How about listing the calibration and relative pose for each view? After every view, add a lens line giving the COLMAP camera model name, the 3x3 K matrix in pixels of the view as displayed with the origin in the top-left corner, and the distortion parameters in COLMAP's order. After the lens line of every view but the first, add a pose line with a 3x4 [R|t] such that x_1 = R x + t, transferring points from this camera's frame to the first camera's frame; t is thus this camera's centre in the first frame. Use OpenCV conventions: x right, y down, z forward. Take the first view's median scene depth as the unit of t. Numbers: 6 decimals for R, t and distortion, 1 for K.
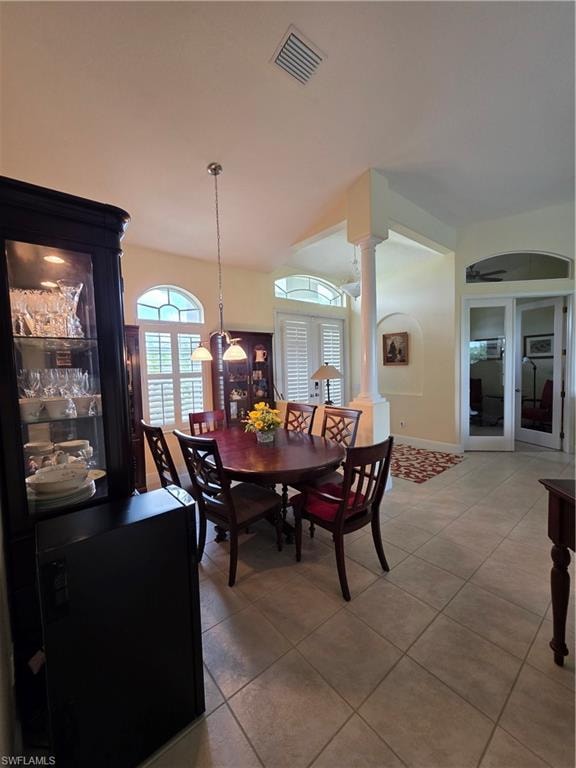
lens RADIAL K [[305.9, 0, 288.0], [0, 305.9, 384.0], [0, 0, 1]] dist [0.000001, -0.000003]
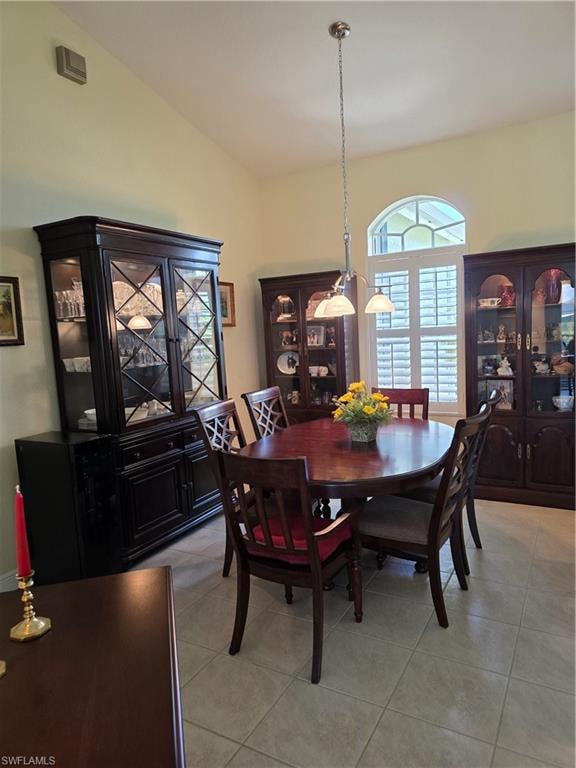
lens RADIAL K [[514.3, 0, 288.0], [0, 514.3, 384.0], [0, 0, 1]] dist [0.035204, 0.000409]
pose [[0.353638, 0.107164, -0.929224, 0.613656], [-0.009643, 0.993780, 0.110939, -0.036871], [0.935333, -0.030272, 0.352471, 0.327185]]
